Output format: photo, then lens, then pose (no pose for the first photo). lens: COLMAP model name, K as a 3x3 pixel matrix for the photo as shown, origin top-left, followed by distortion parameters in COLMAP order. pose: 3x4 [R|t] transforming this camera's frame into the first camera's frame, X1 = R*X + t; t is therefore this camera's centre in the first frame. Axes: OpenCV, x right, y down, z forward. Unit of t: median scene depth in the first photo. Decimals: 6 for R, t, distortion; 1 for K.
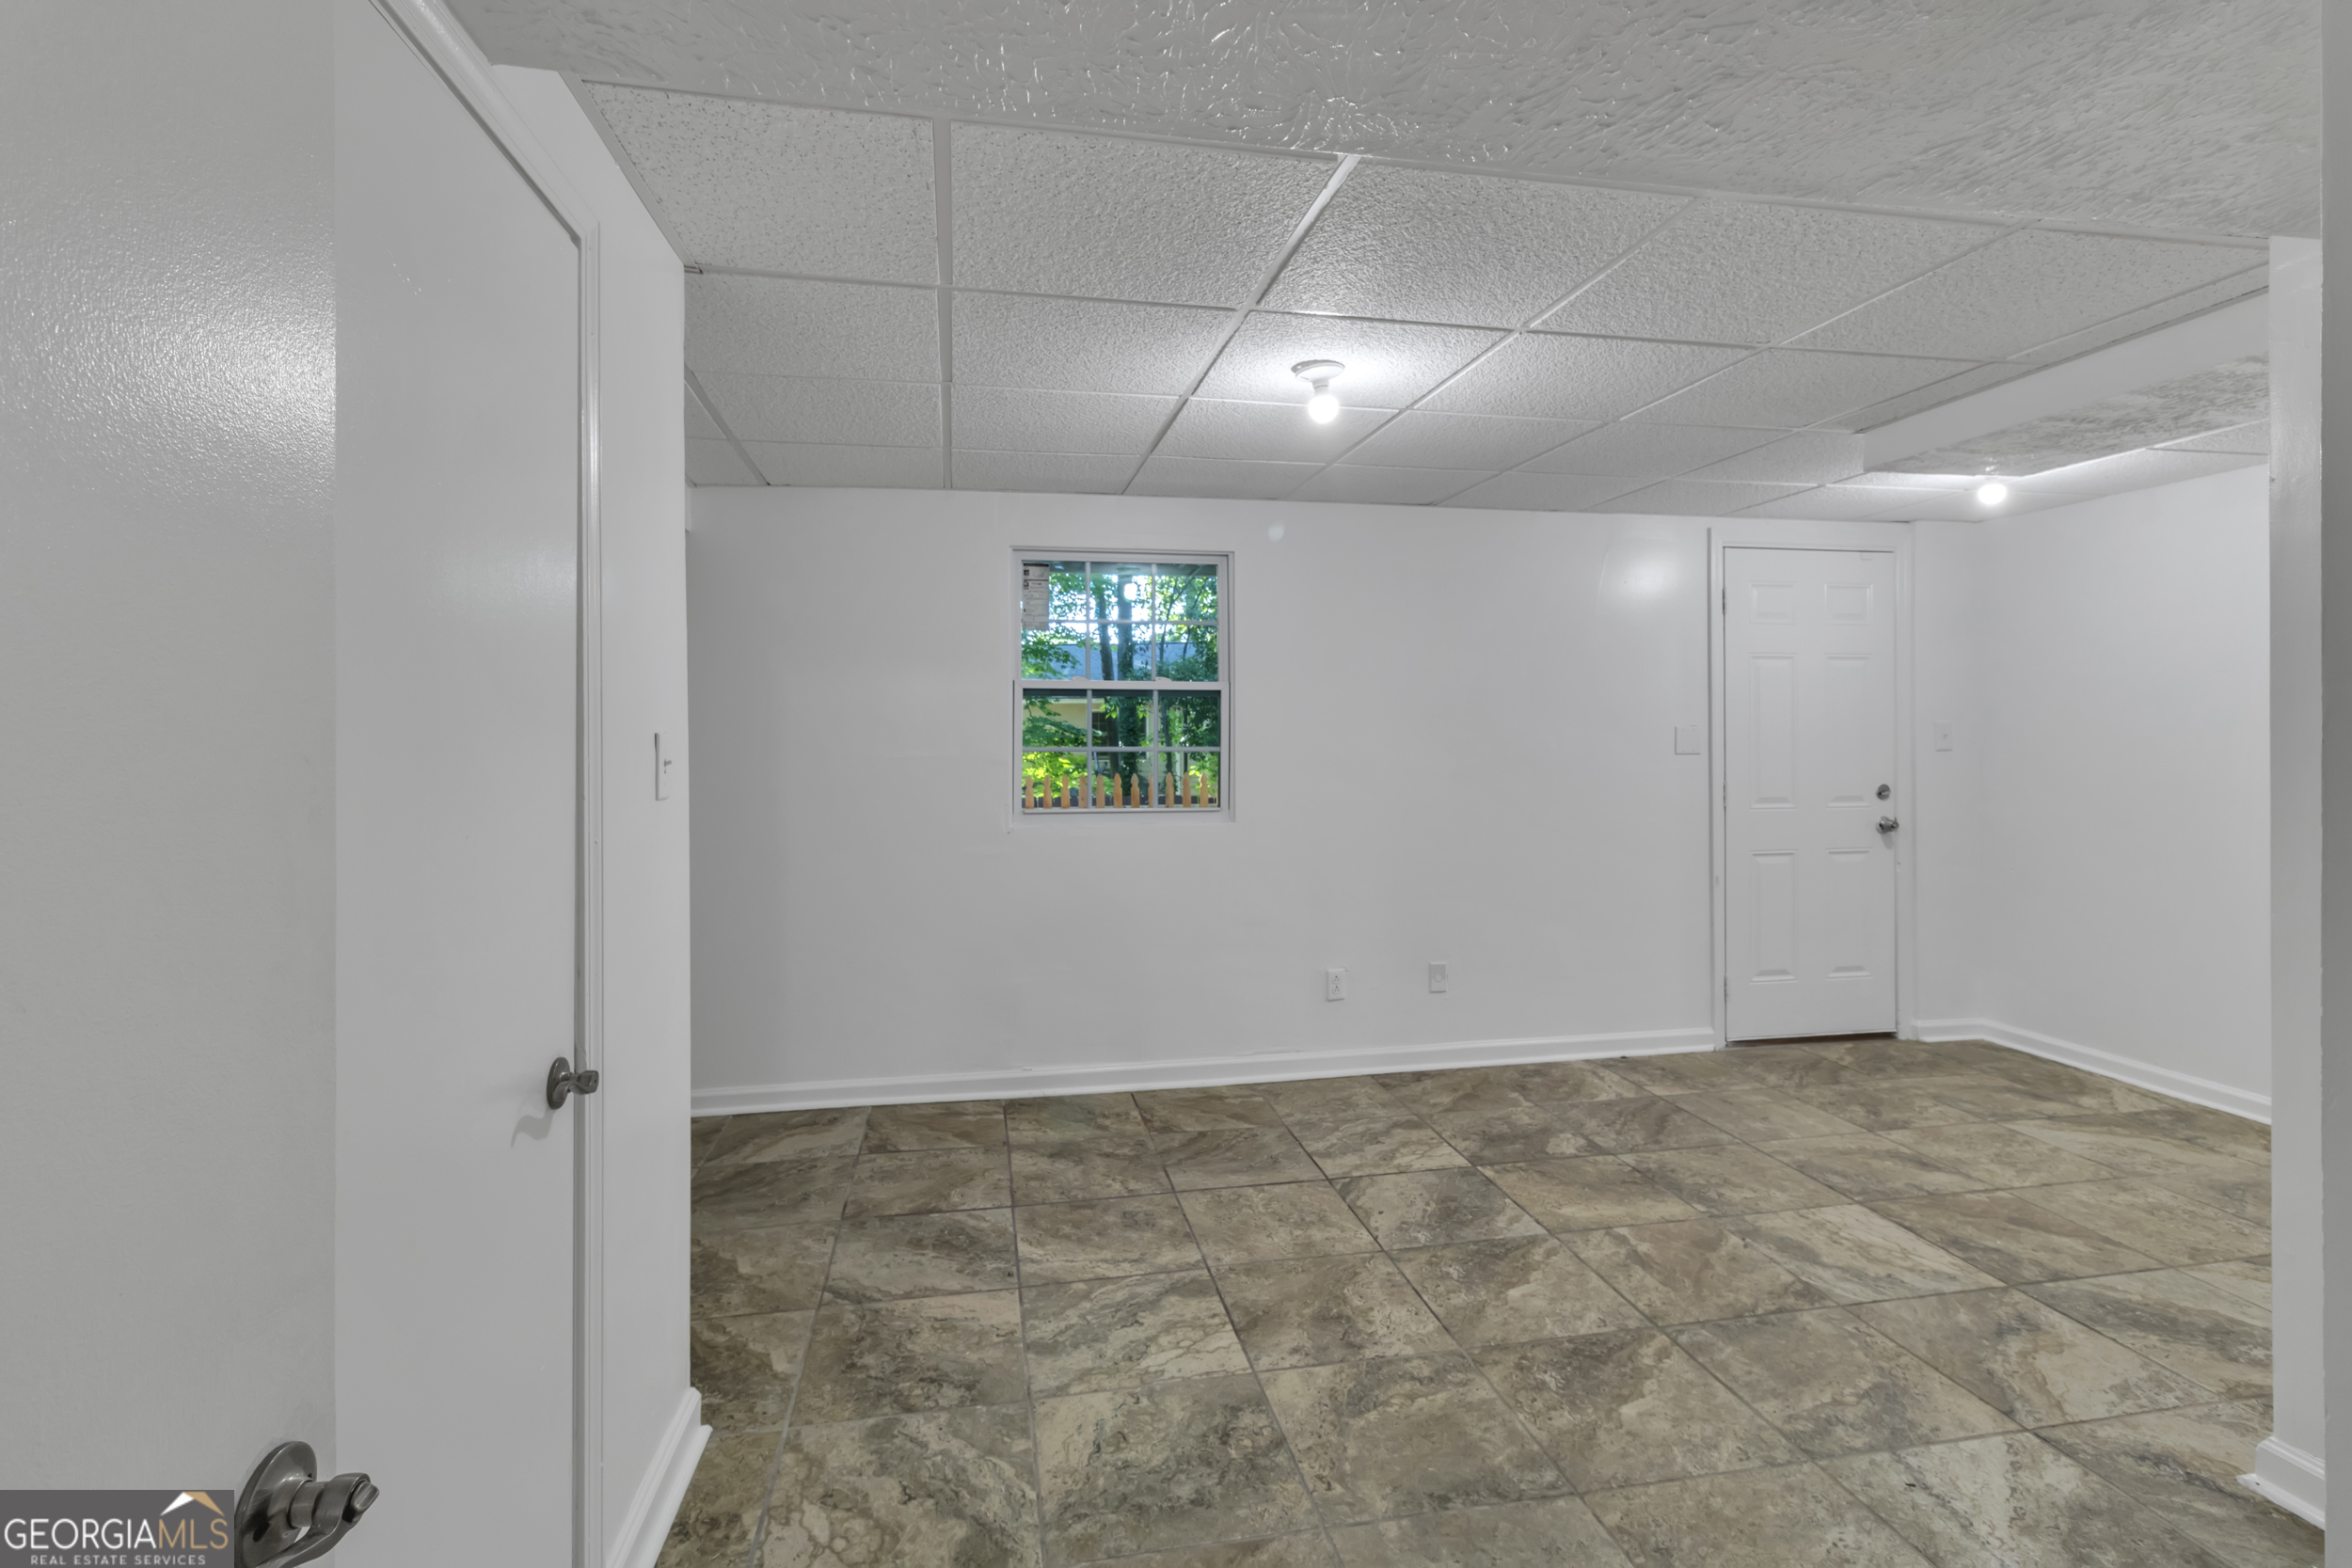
lens RADIAL K [[1113.6, 0, 1186.8], [0, 1113.6, 739.6], [0, 0, 1]] dist [0.008567, -0.001018]
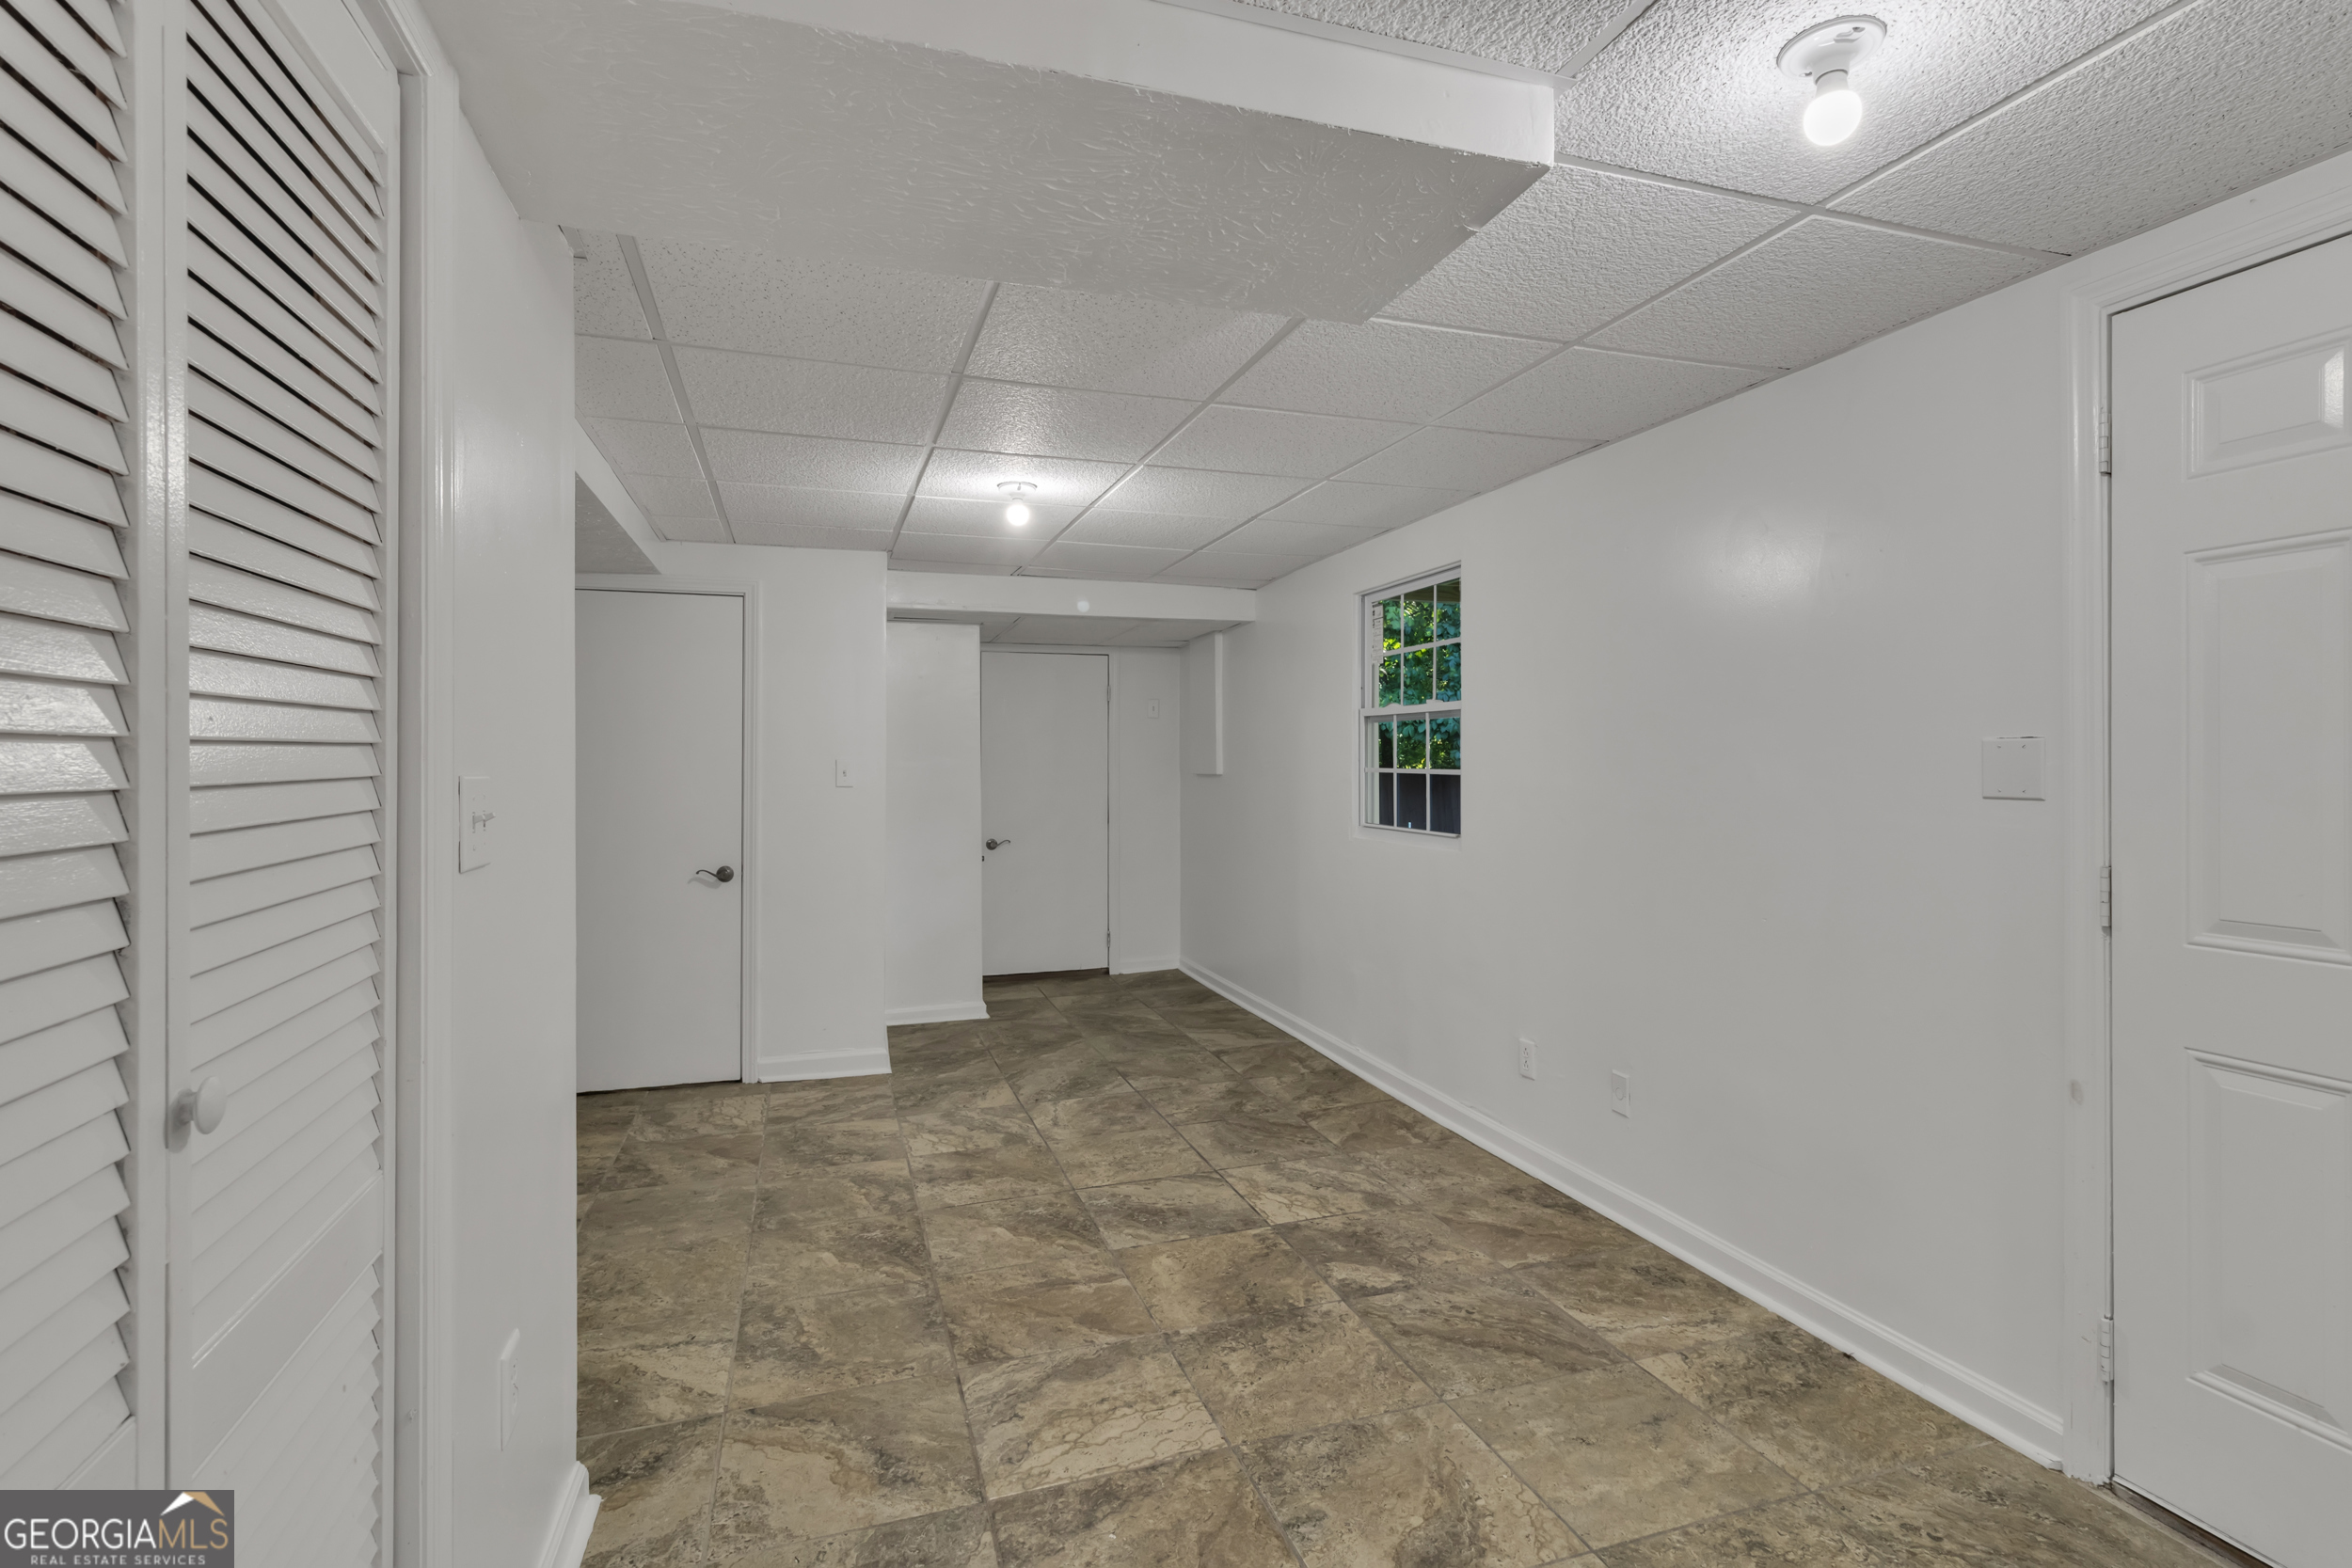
lens RADIAL K [[1113.6, 0, 1183.7], [0, 1113.6, 765.7], [0, 0, 1]] dist [0.008567, -0.001018]
pose [[0.132386, 0.008084, -0.991165, 1.344114], [0.004133, 0.999954, 0.008708, -0.009182], [0.991190, -0.005250, 0.132346, 0.933813]]
